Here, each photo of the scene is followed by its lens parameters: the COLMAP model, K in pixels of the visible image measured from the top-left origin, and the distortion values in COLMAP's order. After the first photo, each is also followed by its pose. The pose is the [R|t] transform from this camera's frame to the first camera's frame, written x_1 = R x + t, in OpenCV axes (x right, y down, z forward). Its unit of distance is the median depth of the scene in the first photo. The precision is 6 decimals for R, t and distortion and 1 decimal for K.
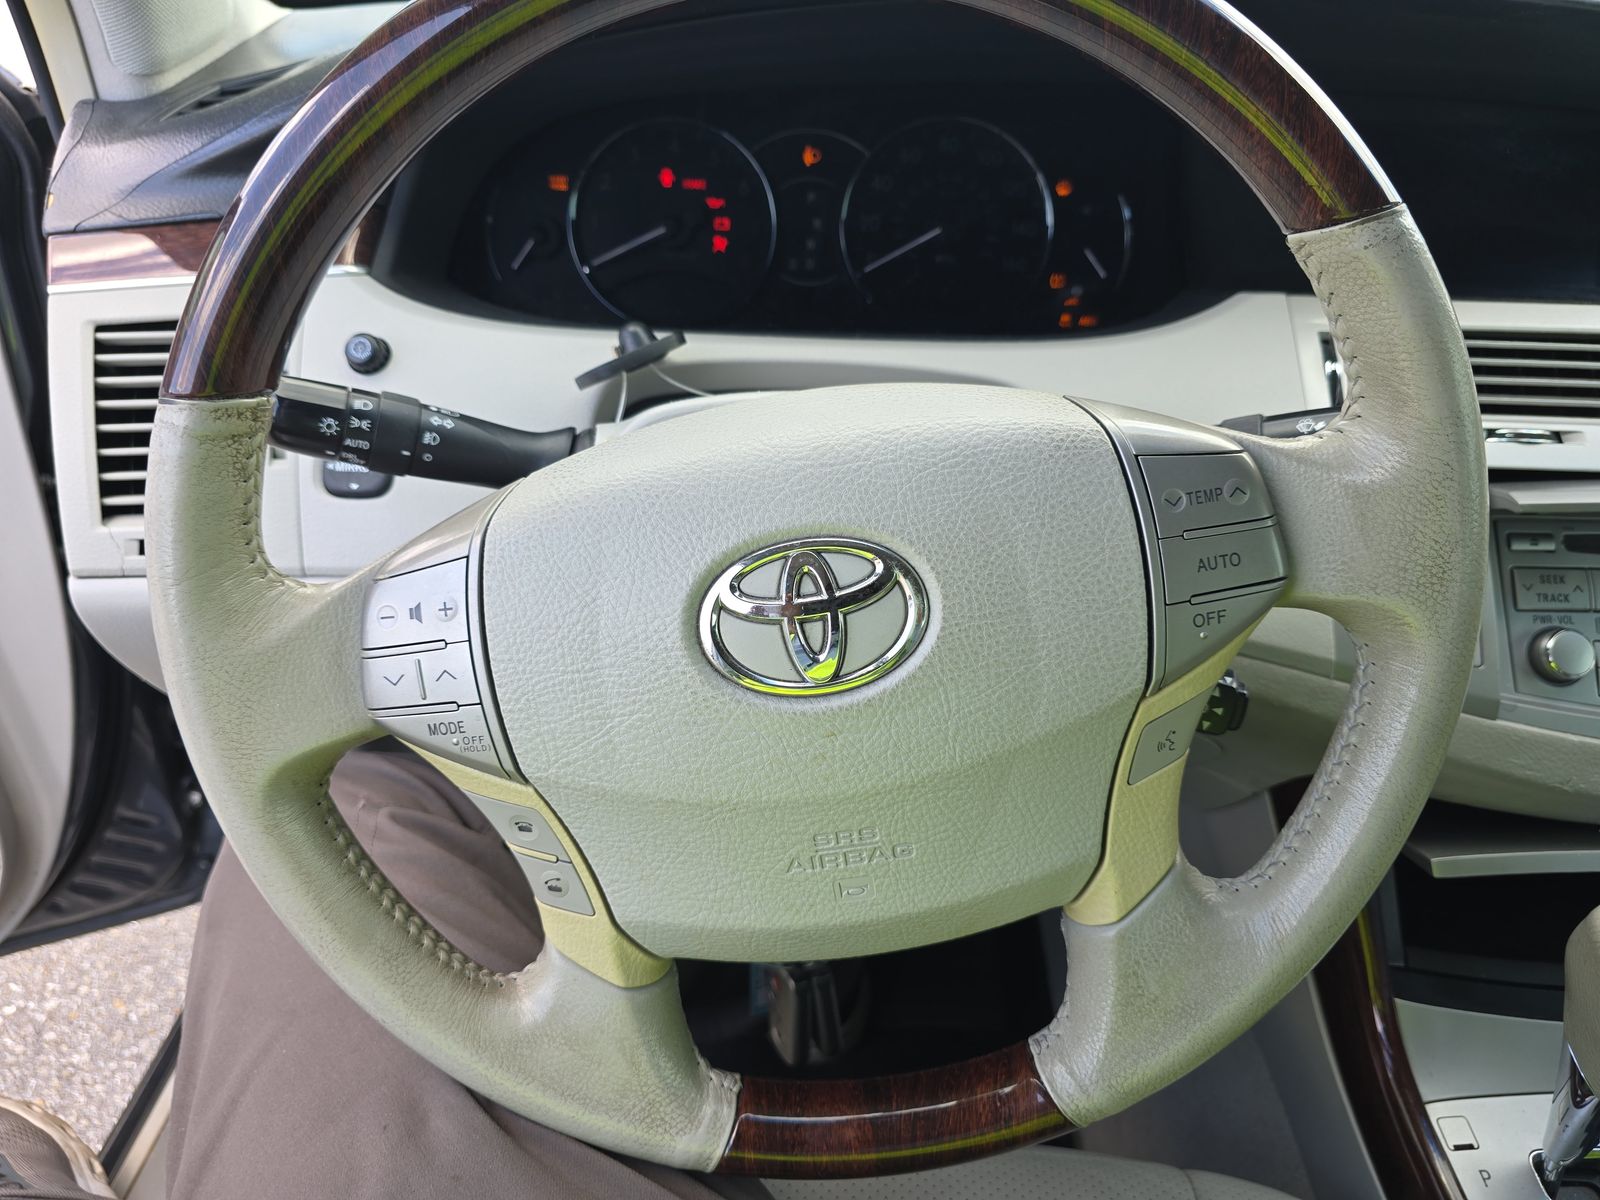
lens RADIAL K [[1105.0, 0, 792.8], [0, 1105.0, 636.1], [0, 0, 1]] dist [-0.029761, 0.002745]
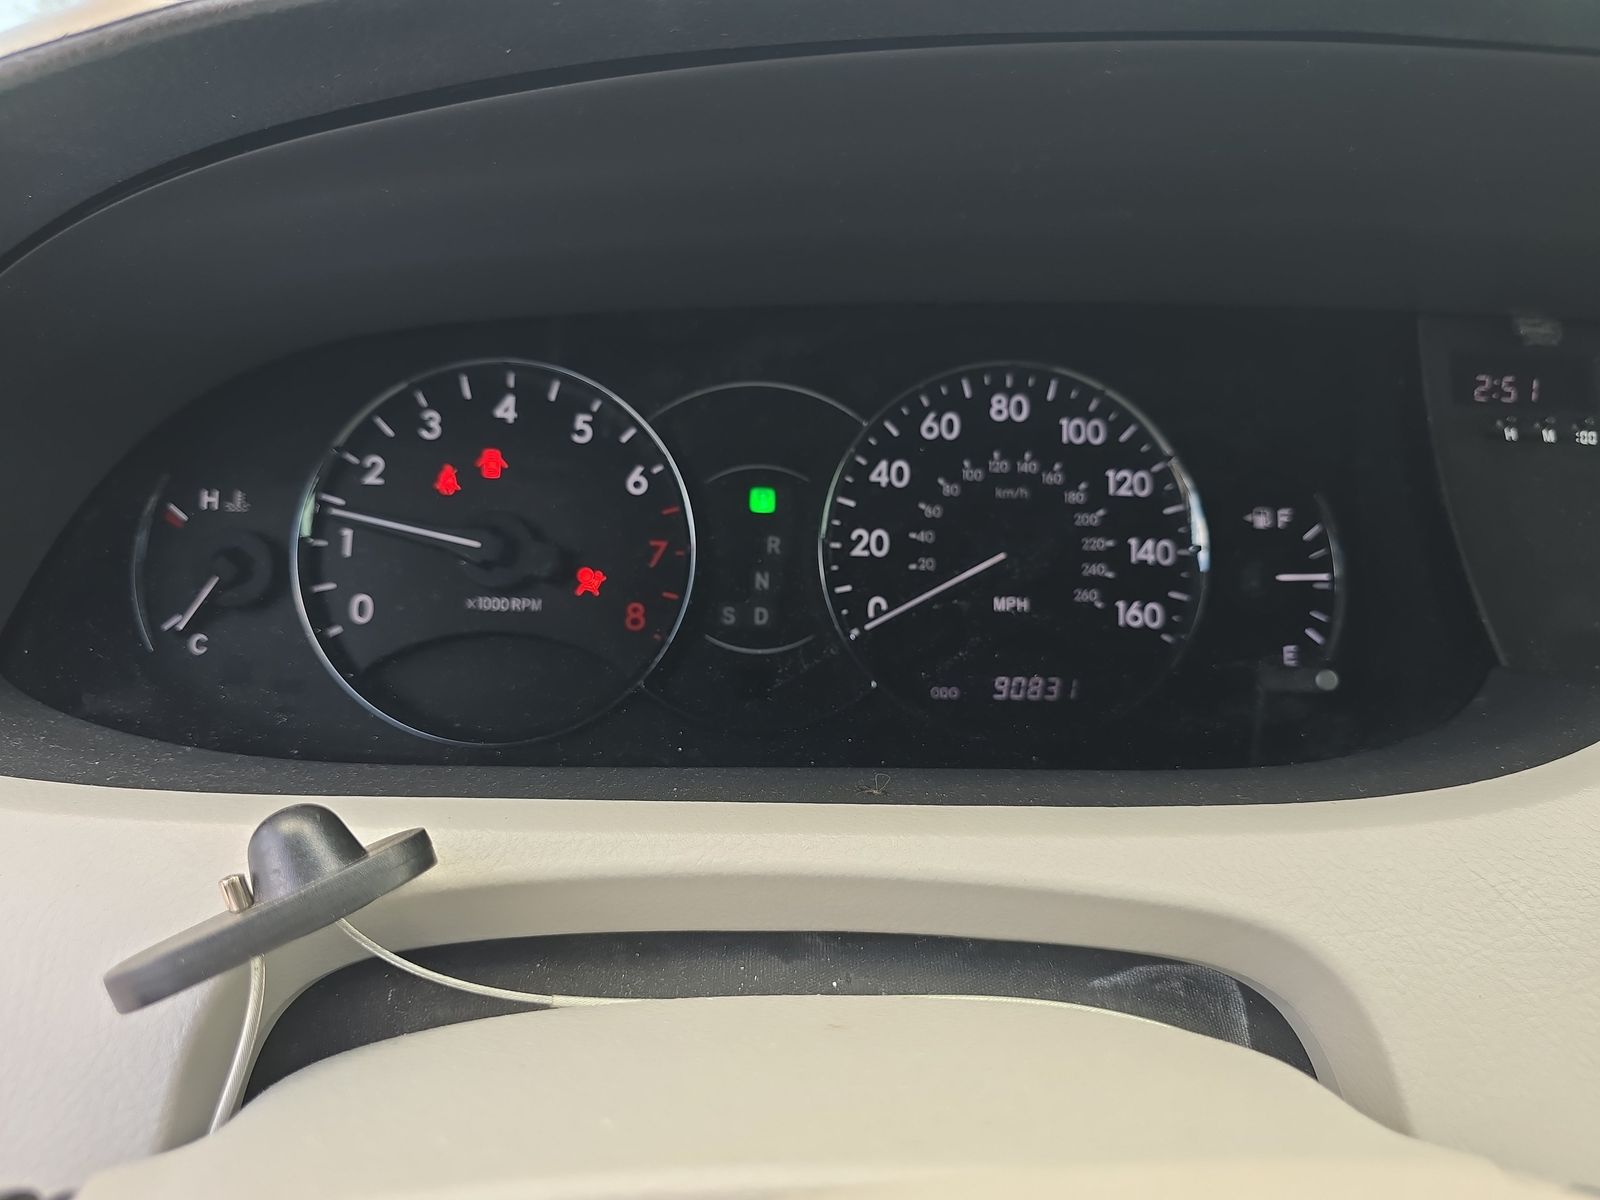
lens RADIAL K [[1105.0, 0, 792.8], [0, 1105.0, 636.1], [0, 0, 1]] dist [-0.029761, 0.002745]
pose [[0.997917, -0.002985, 0.064436, -0.006076], [0.019908, 0.964420, -0.263624, -0.320811], [-0.061357, 0.264357, 0.962471, 0.833012]]
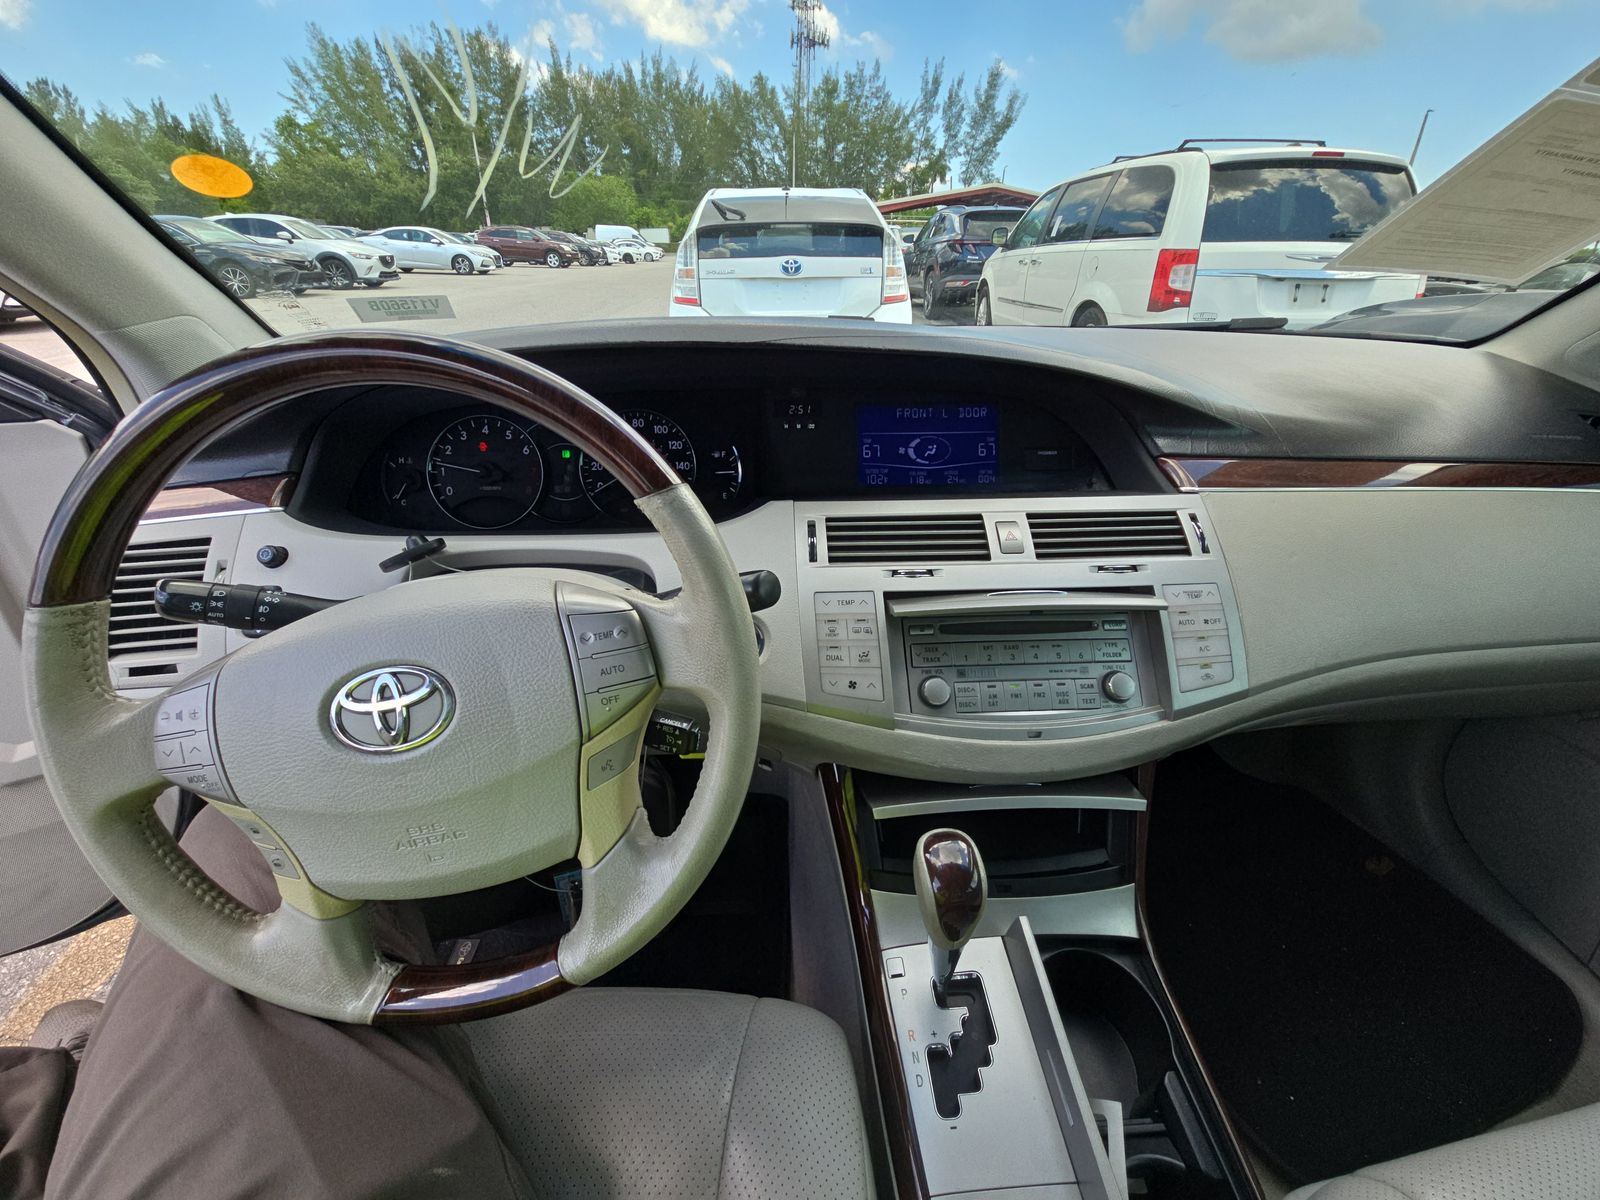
lens RADIAL K [[646.4, 0, 800.0], [0, 646.4, 600.0], [0, 0, 1]] dist [-0.024395, -0.000188]
pose [[0.997193, -0.043342, 0.061059, 0.564458], [0.049161, 0.994043, -0.097270, -0.055265], [-0.056479, 0.099998, 0.993383, -0.111206]]
